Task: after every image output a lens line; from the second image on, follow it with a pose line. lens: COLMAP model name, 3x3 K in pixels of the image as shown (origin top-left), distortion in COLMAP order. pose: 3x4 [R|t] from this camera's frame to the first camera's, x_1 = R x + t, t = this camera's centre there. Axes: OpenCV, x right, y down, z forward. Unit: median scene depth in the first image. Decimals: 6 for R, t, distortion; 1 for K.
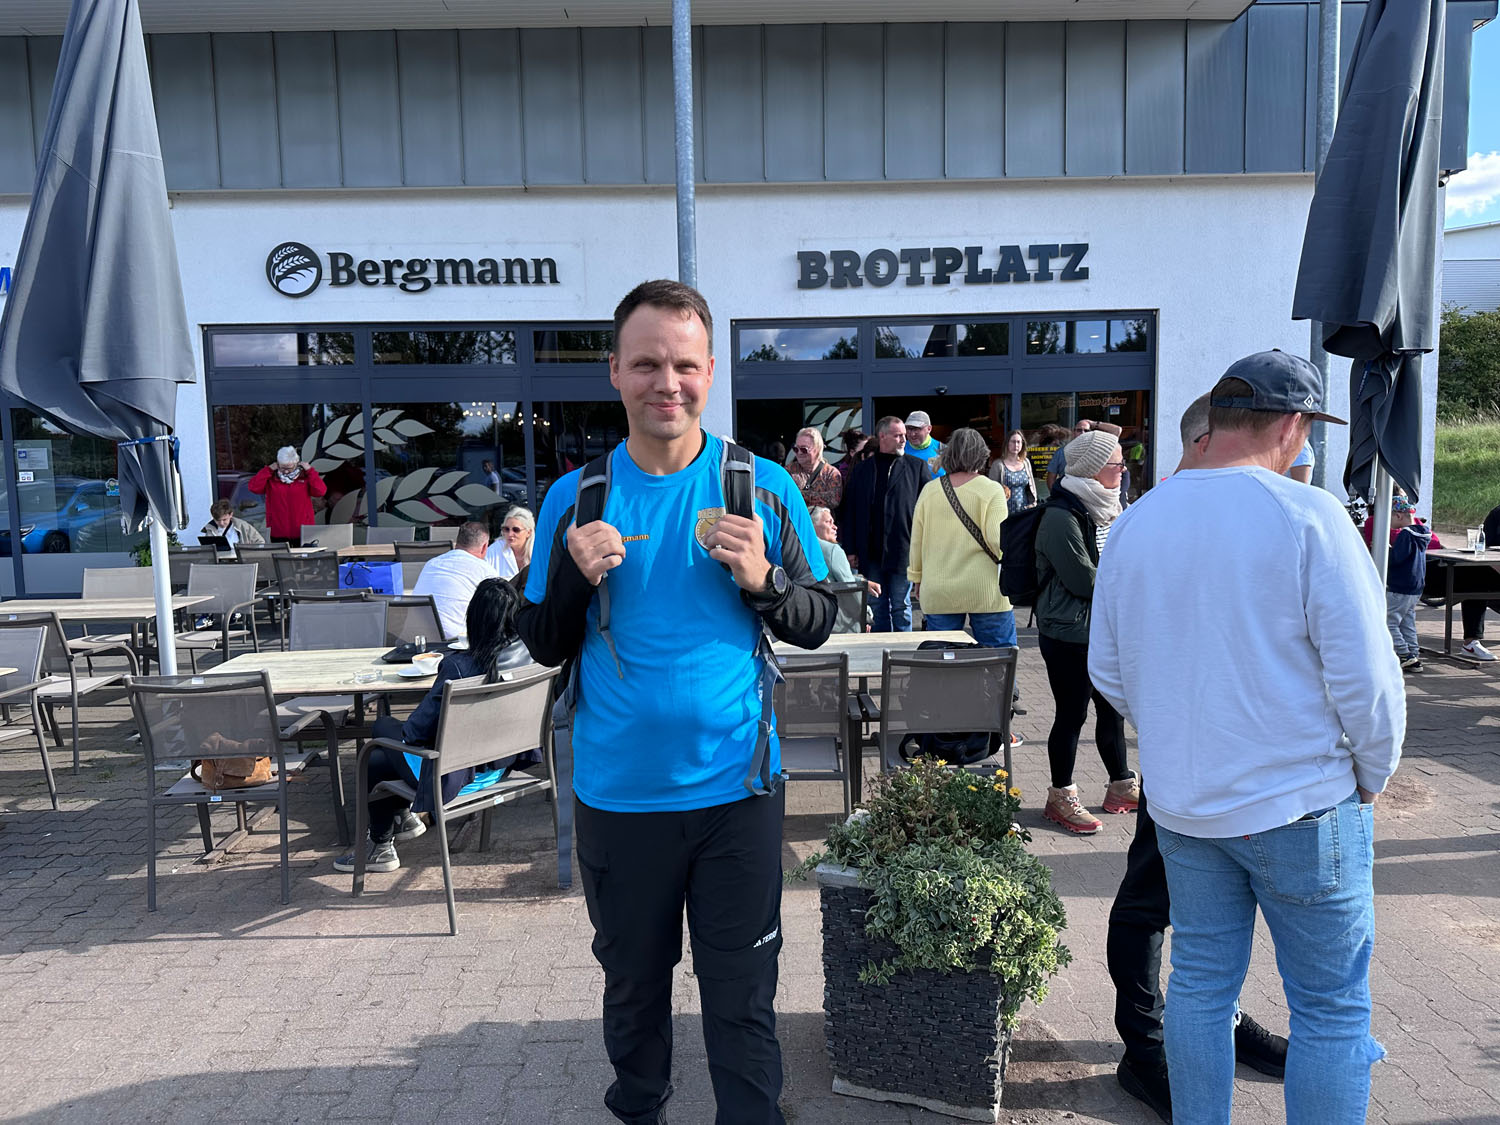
lens RADIAL K [[1069.3, 0, 753.3], [0, 1069.3, 548.1], [0, 0, 1]] dist [0.068495, -0.102330]
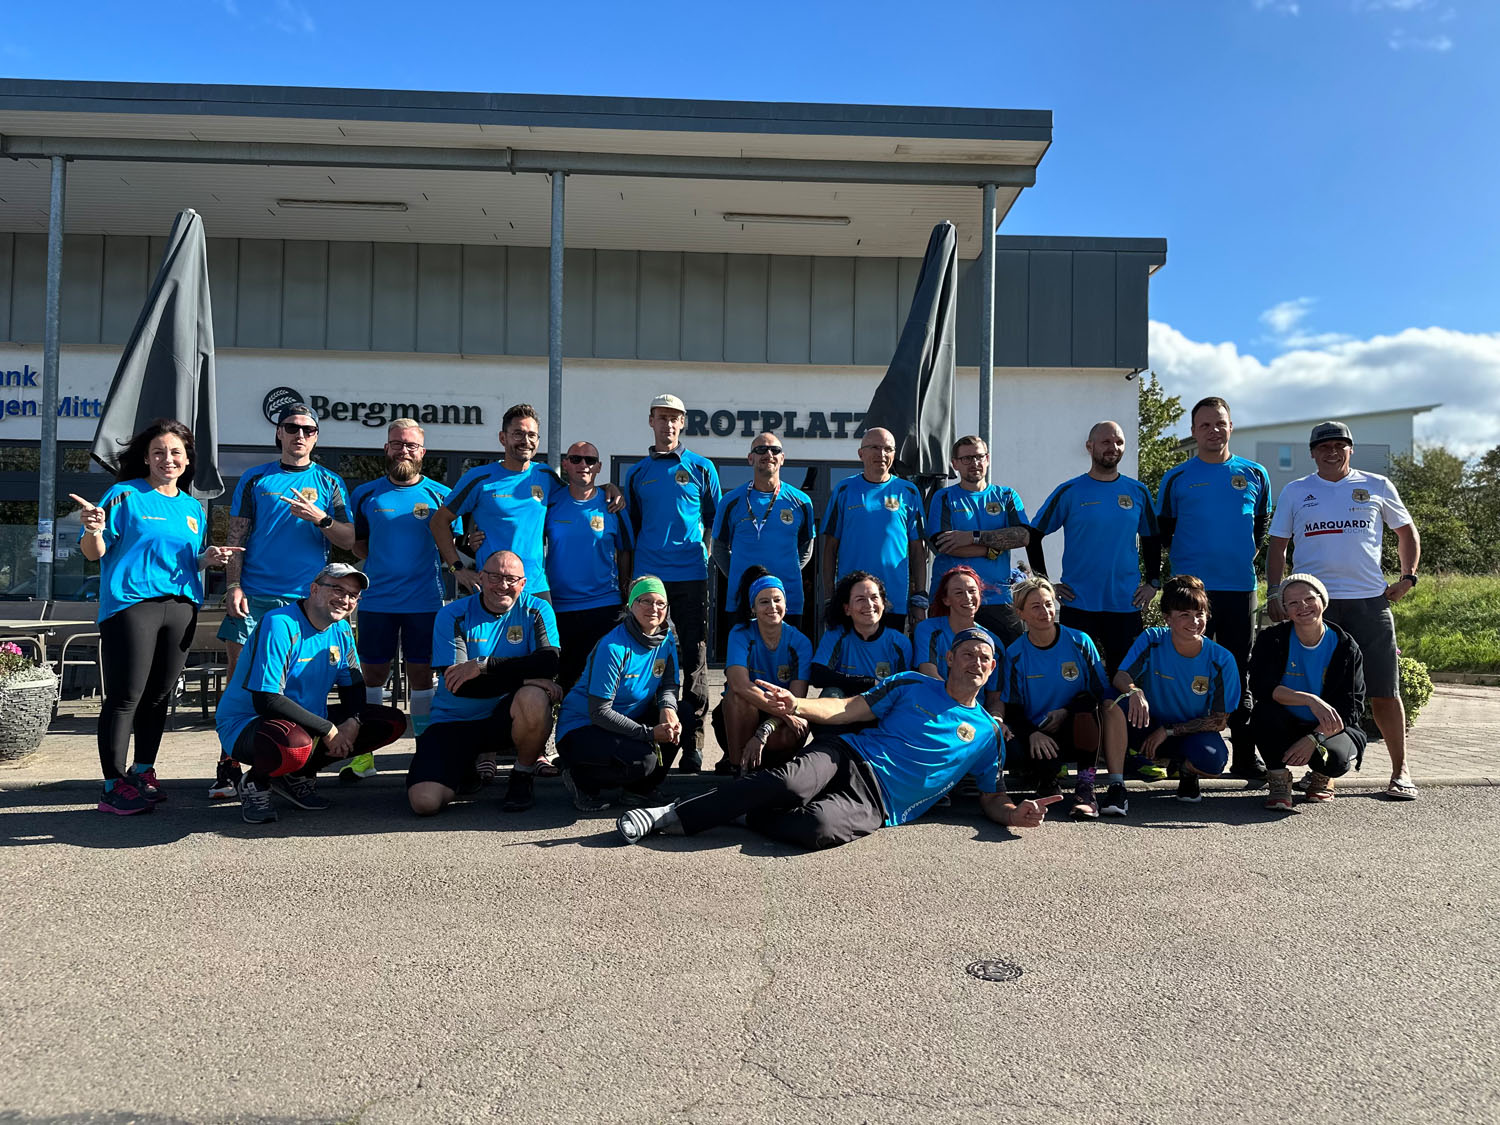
lens RADIAL K [[1102.2, 0, 746.2], [0, 1102.2, 565.1], [0, 0, 1]] dist [0.043099, -0.052334]
pose [[0.998909, 0.037878, 0.027304, 0.117691], [-0.034172, 0.991524, -0.125345, 0.089776], [-0.031820, 0.124276, 0.991737, -0.357639]]
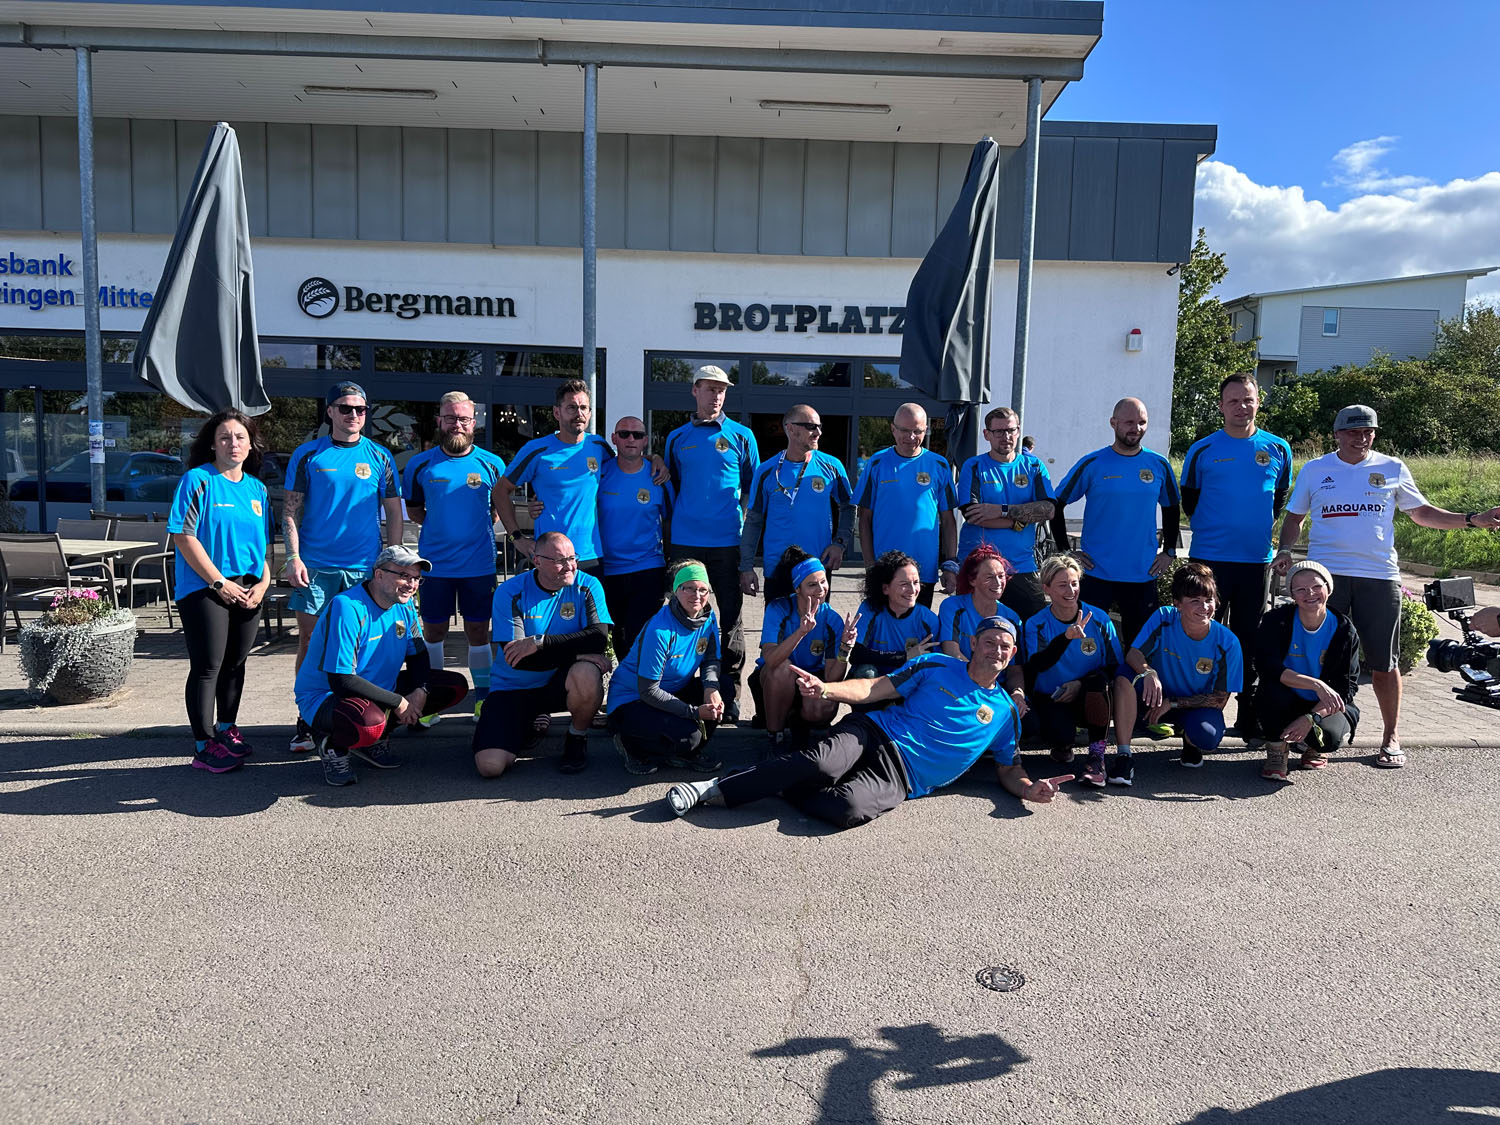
lens RADIAL K [[1105.4, 0, 756.8], [0, 1105.4, 565.1], [0, 0, 1]] dist [0.030667, -0.035963]
pose [[0.998855, 0.044990, 0.016280, 0.110765], [-0.045118, 0.998953, 0.007557, 0.038668], [-0.015923, -0.008283, 0.999839, -0.388028]]
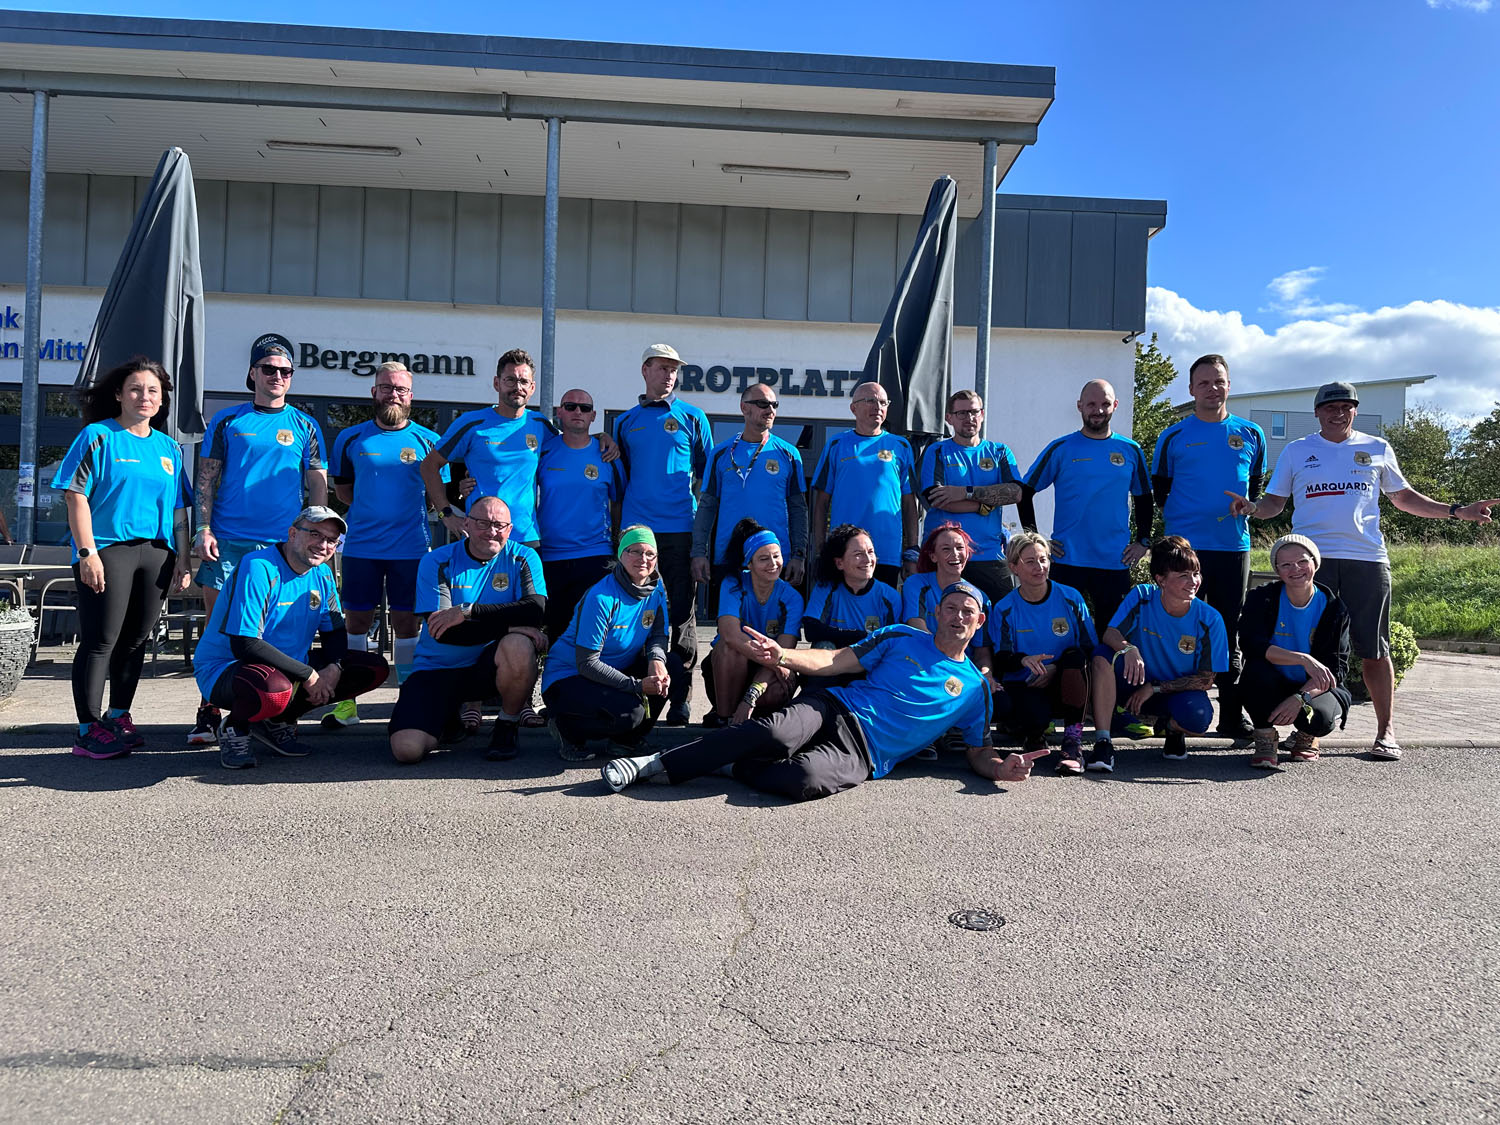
lens RADIAL K [[1102.8, 0, 760.9], [0, 1102.8, 550.8], [0, 0, 1]] dist [0.041941, -0.051710]
pose [[0.997505, 0.052964, 0.046669, 0.119567], [-0.047906, 0.993472, -0.103534, 0.093011], [-0.051848, 0.101040, 0.993530, -0.352744]]
